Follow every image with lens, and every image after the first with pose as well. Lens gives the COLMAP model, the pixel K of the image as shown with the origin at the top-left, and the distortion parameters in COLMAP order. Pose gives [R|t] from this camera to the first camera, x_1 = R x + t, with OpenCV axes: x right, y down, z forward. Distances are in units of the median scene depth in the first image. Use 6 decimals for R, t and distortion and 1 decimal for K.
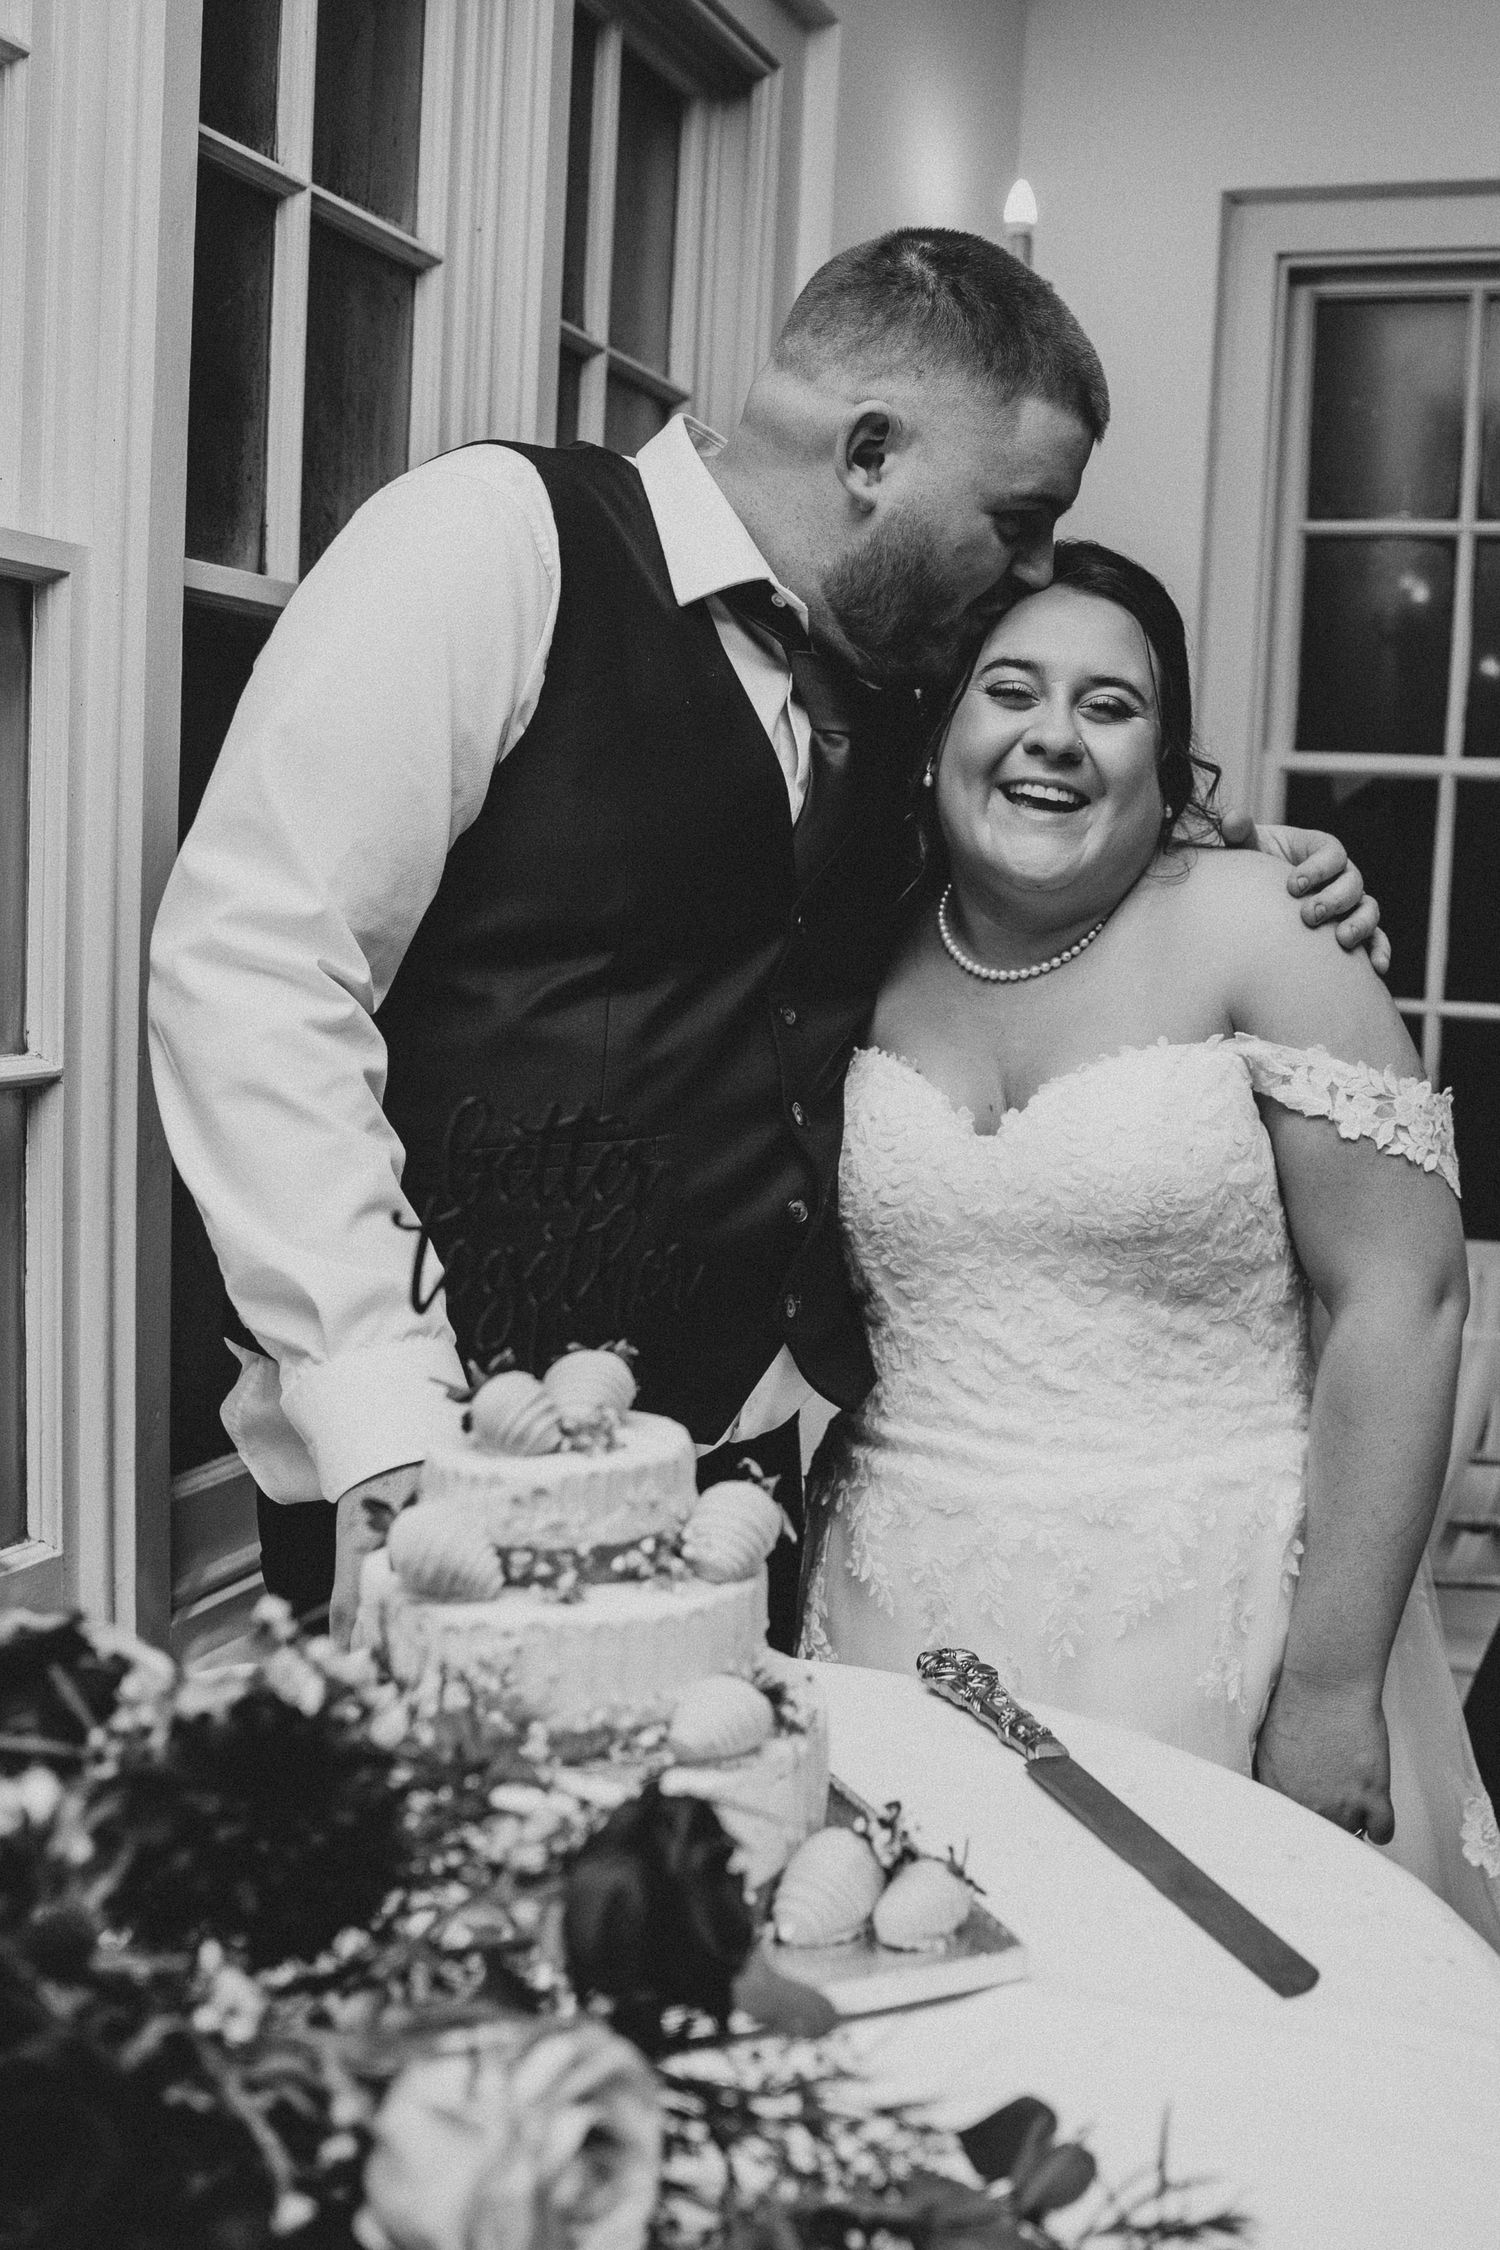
lens RADIAL K [[2404.7, 0, 750.0], [0, 2404.7, 1125.0], [0, 0, 1]] dist [-0.081081, 0.014610]
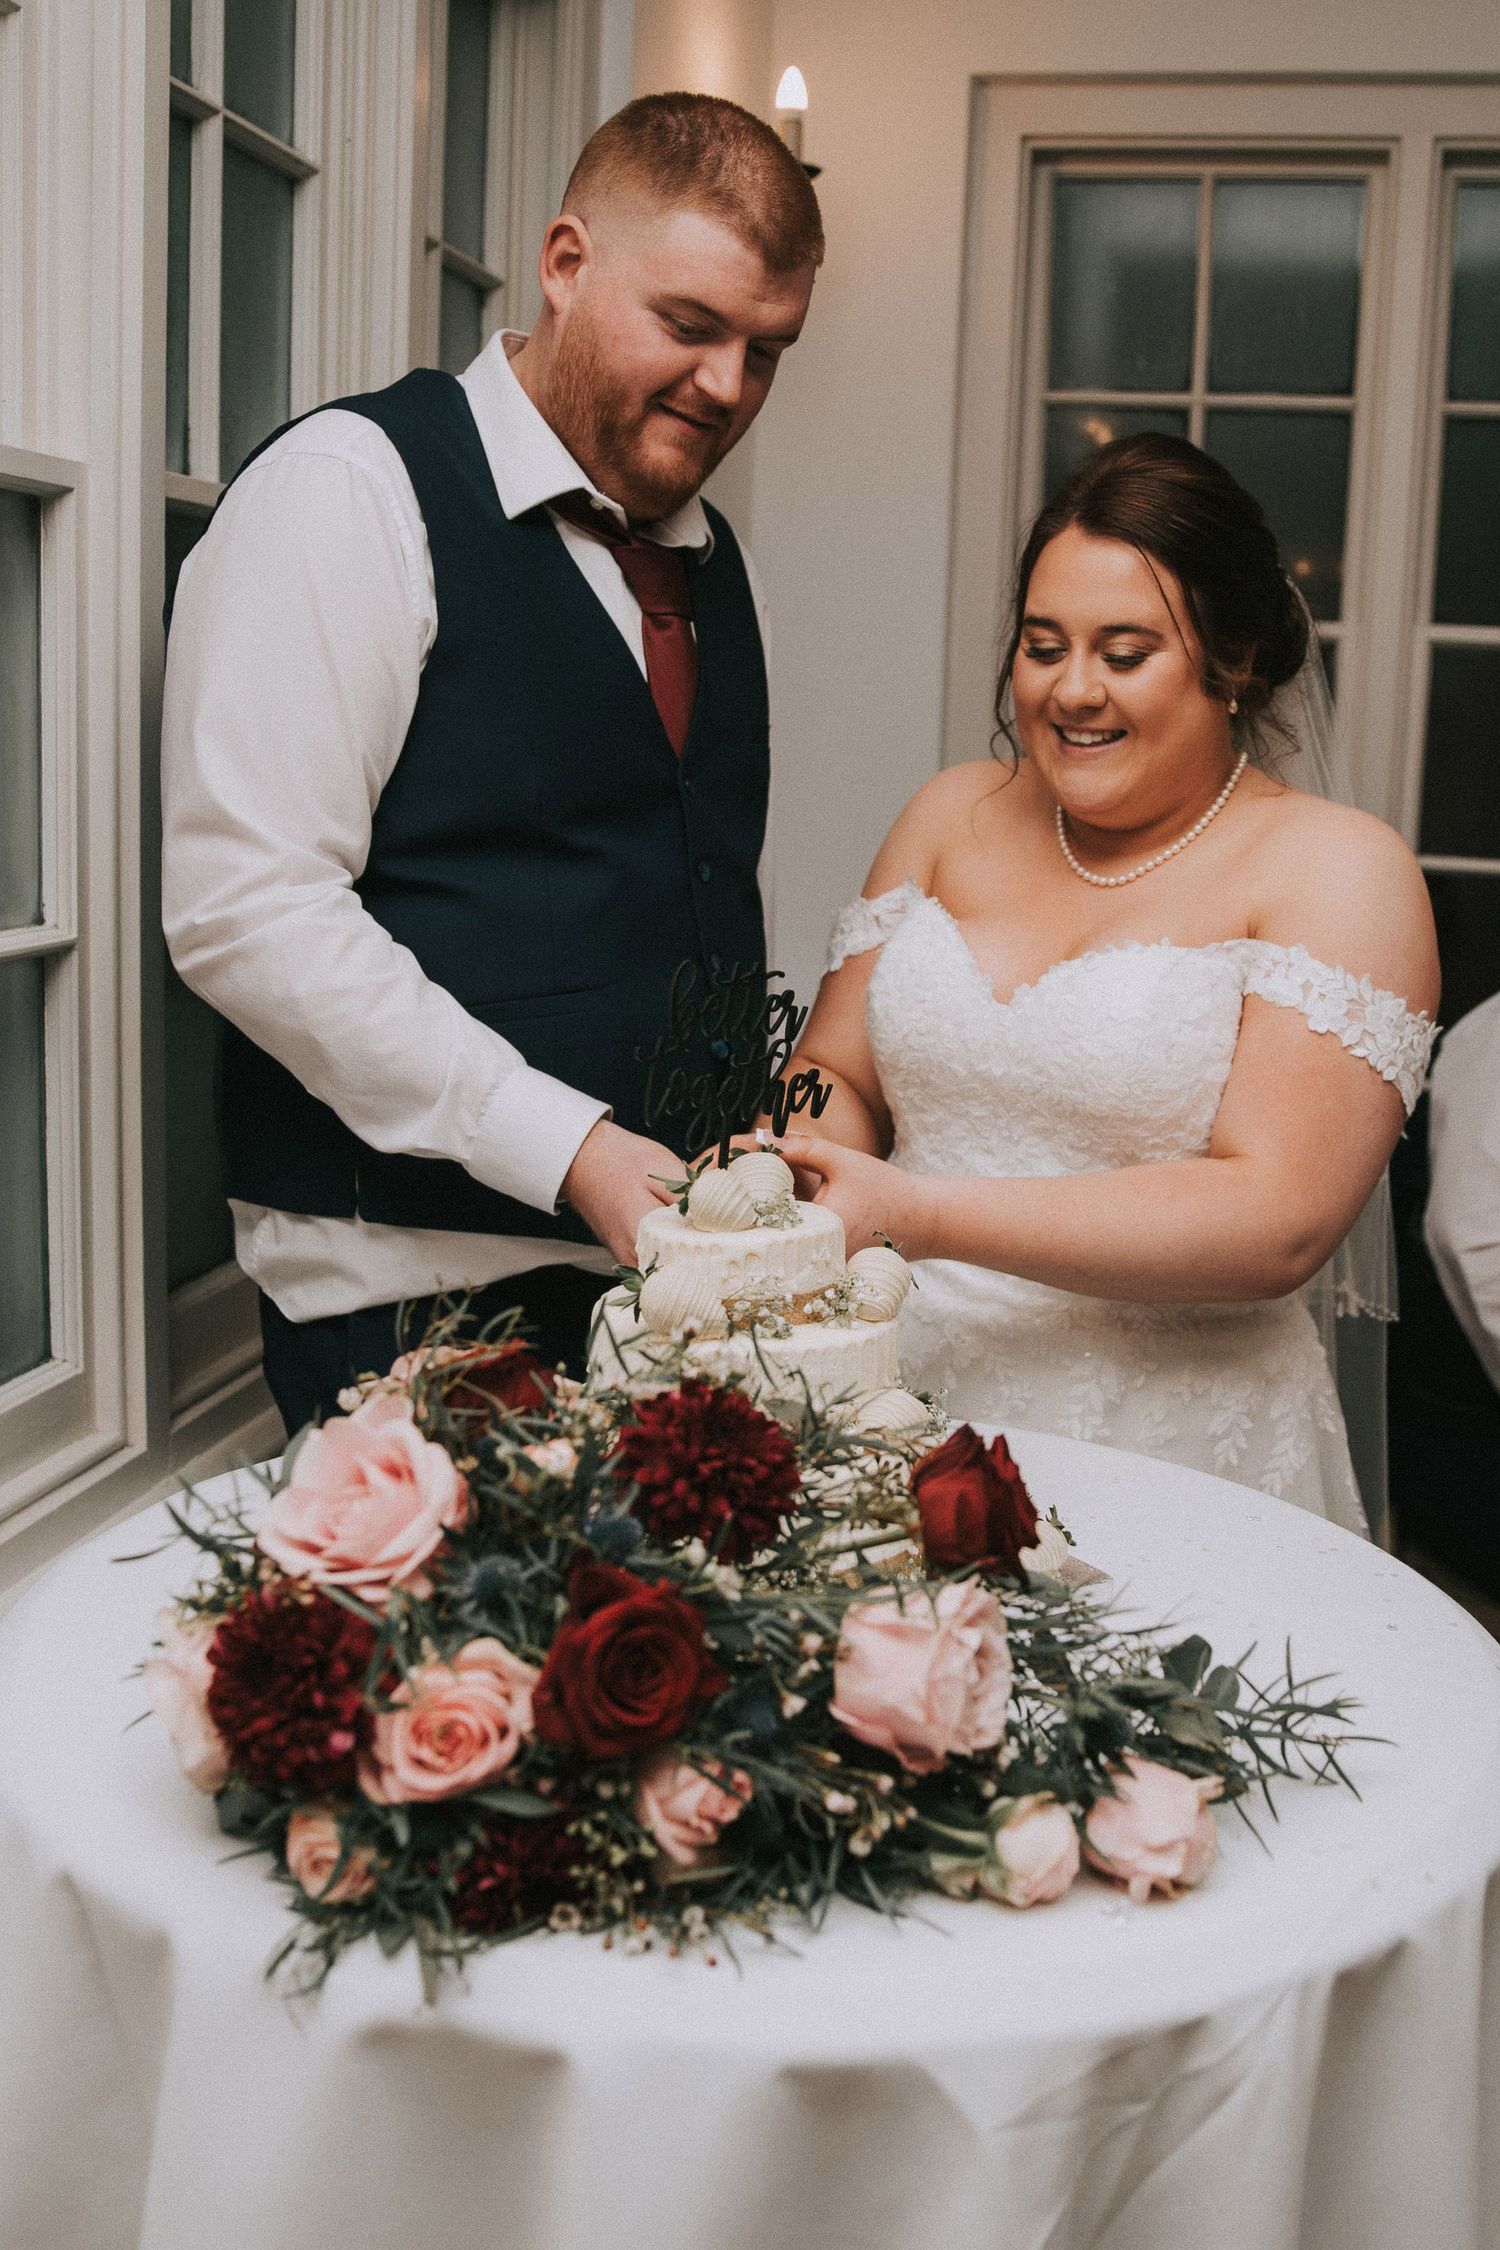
lens RADIAL K [[2404.7, 0, 750.0], [0, 2404.7, 1125.0], [0, 0, 1]] dist [-0.081081, 0.014610]
pose [[0.991223, -0.030192, 0.128708, -0.119359], [0.021665, 0.997508, 0.067139, -0.004090], [-0.130414, -0.063761, 0.989407, -0.144775]]
